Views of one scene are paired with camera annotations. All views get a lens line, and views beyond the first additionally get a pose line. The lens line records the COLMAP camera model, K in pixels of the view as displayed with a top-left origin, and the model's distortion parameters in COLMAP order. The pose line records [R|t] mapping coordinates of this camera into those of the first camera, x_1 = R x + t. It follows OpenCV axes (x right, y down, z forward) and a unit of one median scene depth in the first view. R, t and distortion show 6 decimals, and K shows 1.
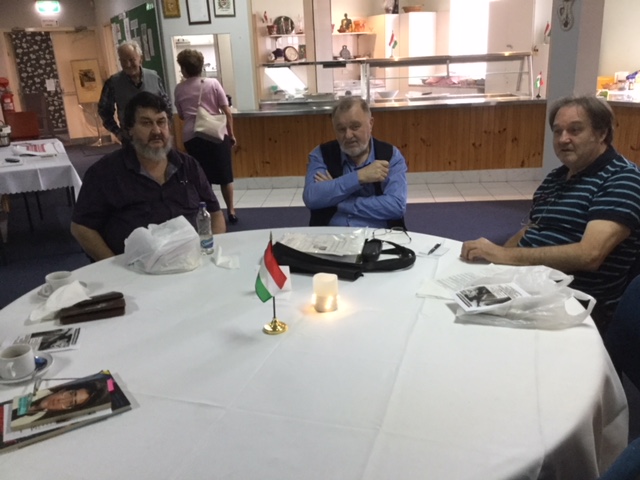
lens RADIAL K [[575.7, 0, 310.1], [0, 575.7, 250.2], [0, 0, 1]] dist [0.086293, -0.166099]
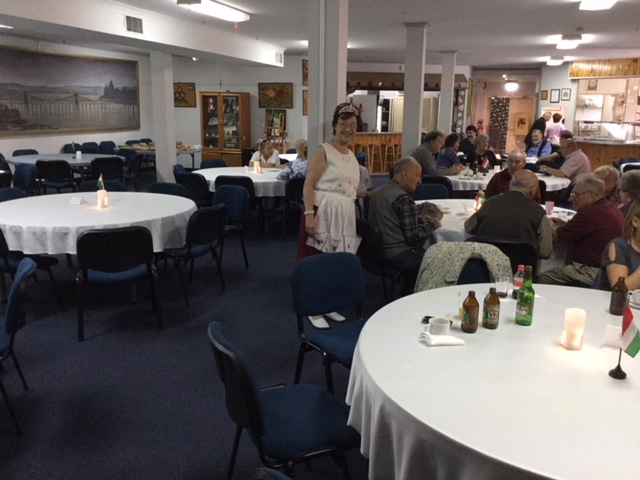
lens RADIAL K [[575.7, 0, 318.8], [0, 575.7, 245.4], [0, 0, 1]] dist [0.086293, -0.166099]
pose [[0.710315, 0.210697, -0.671610, 0.531404], [-0.264381, 0.964147, 0.022854, 0.234055], [0.652346, 0.161327, 0.740552, -0.812421]]
